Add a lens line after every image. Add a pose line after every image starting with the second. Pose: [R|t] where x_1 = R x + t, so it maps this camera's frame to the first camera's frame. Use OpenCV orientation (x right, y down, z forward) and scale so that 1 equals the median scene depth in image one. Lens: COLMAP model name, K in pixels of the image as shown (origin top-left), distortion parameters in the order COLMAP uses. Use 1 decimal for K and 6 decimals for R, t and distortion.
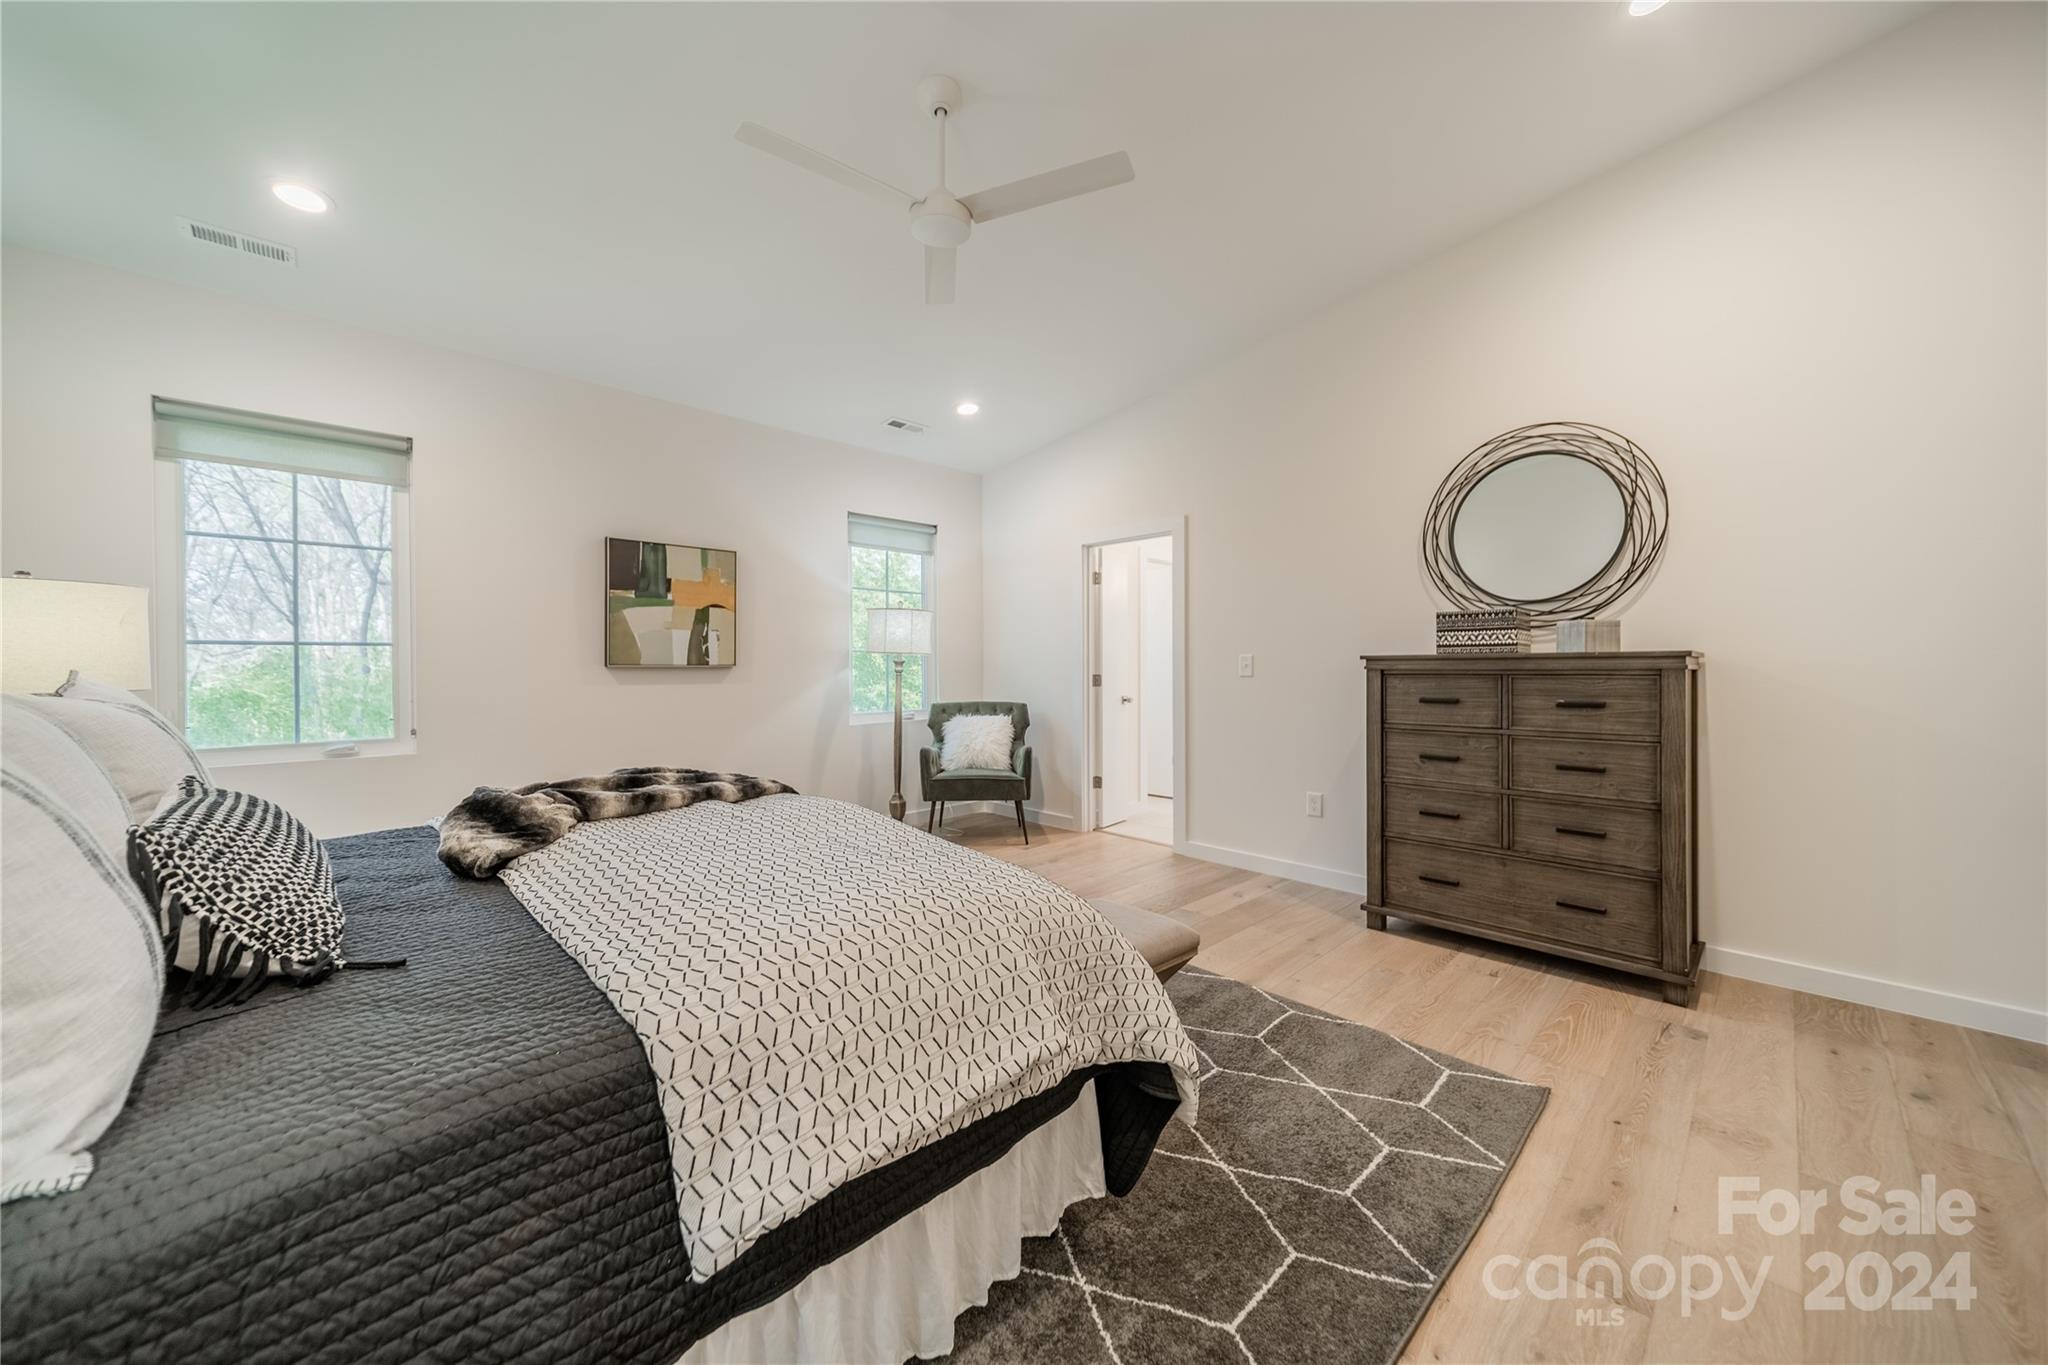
lens RADIAL K [[727.1, 0, 1027.8], [0, 727.1, 669.0], [0, 0, 1]] dist [0.006782, -0.000003]
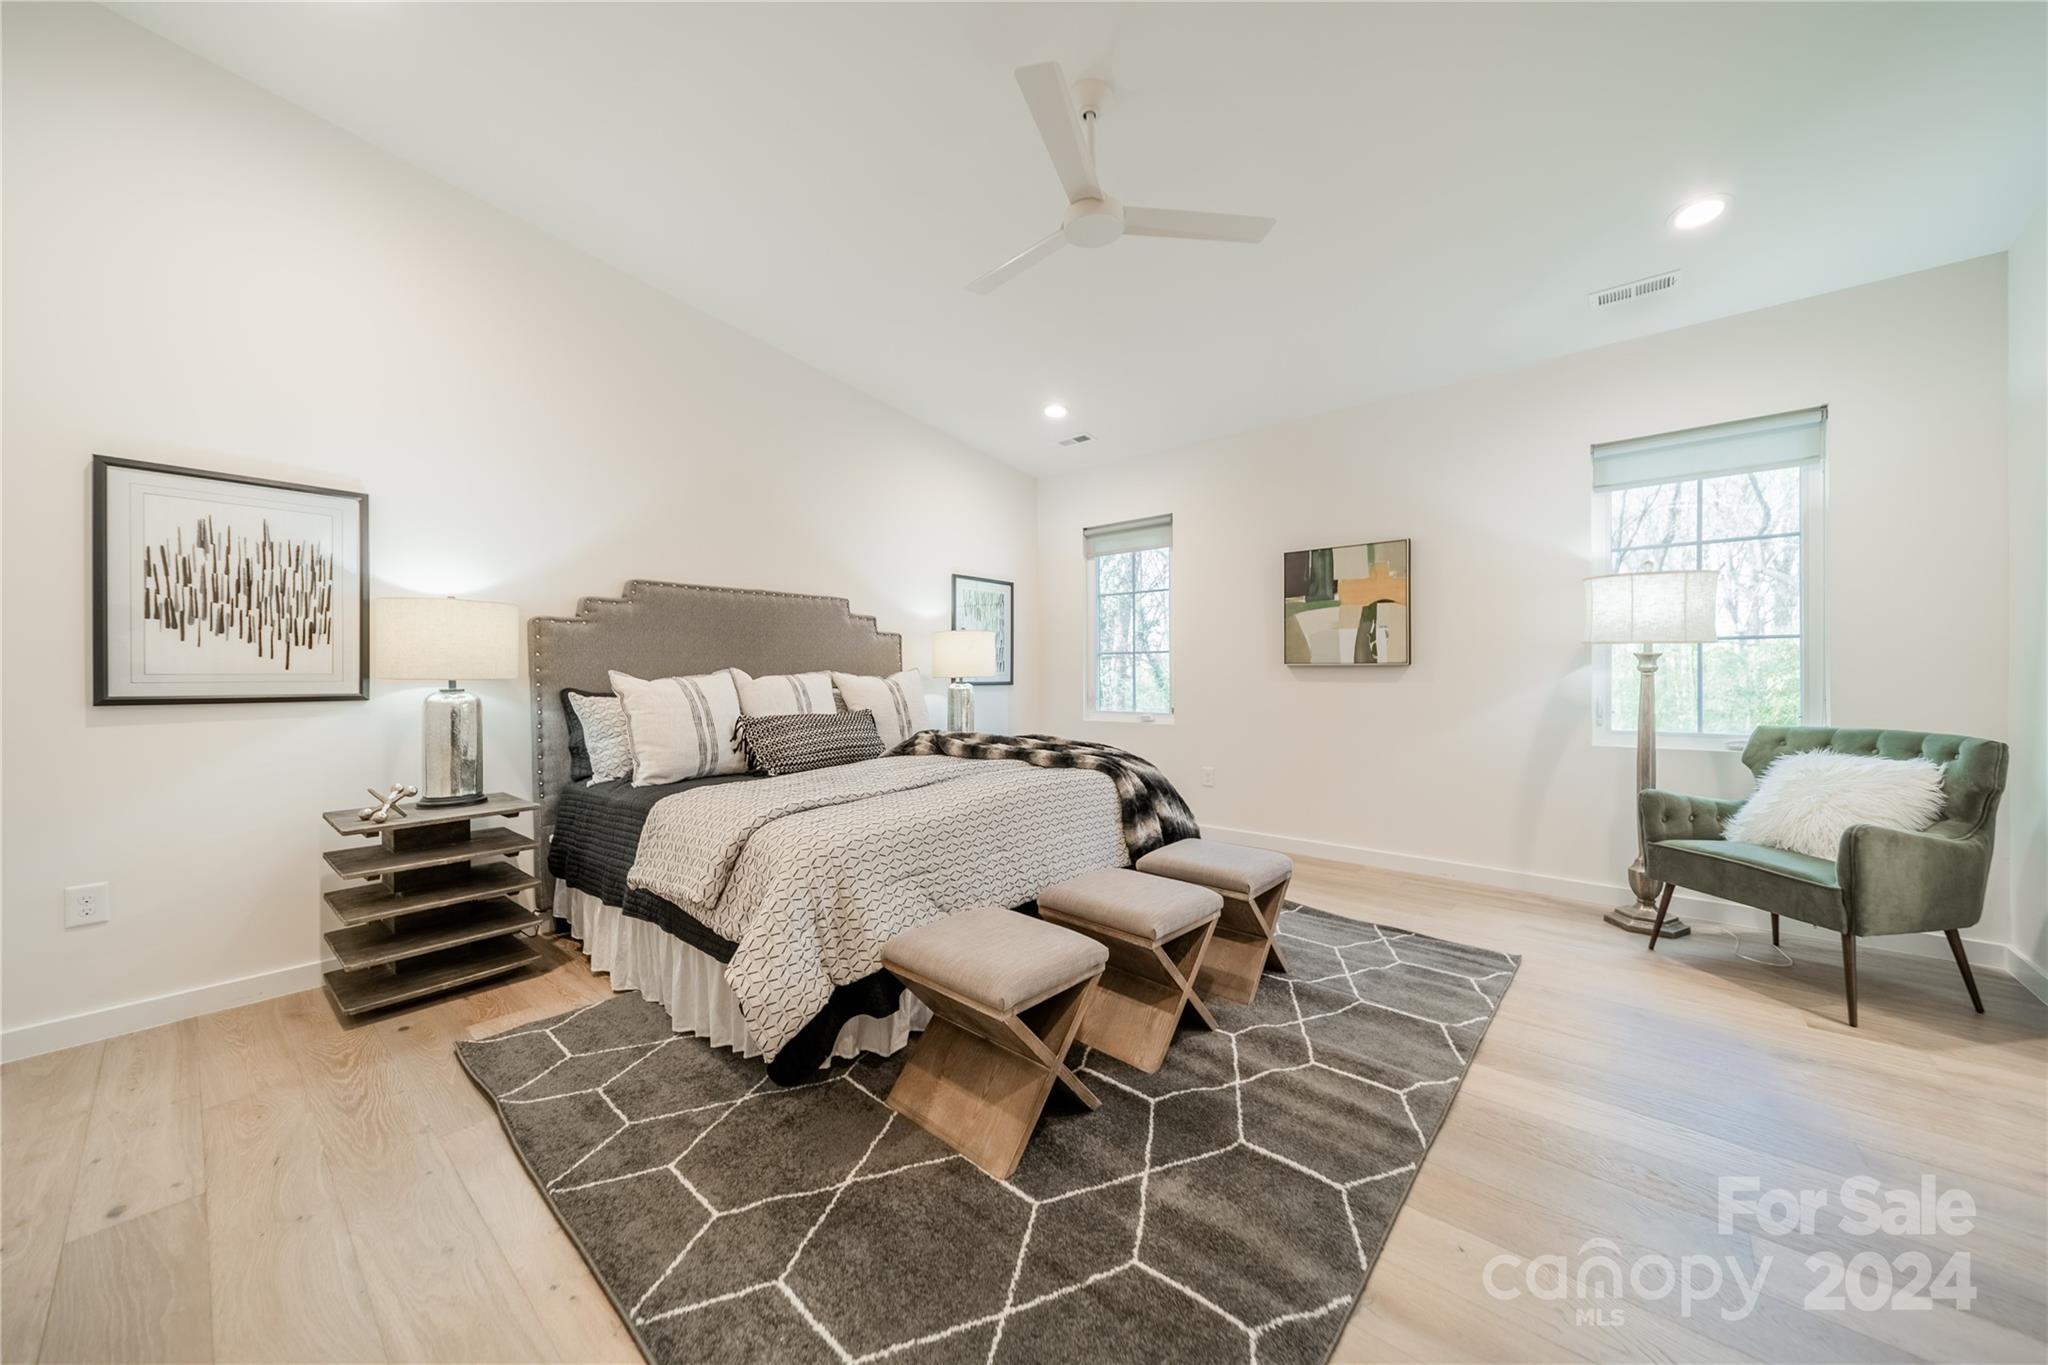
lens RADIAL K [[727.1, 0, 1027.8], [0, 727.1, 669.0], [0, 0, 1]] dist [0.006782, -0.000003]
pose [[0.085816, 0.000432, -0.996311, 0.512953], [-0.000900, 1.000000, 0.000356, 0.002865], [0.996311, 0.000867, 0.085817, 0.477013]]
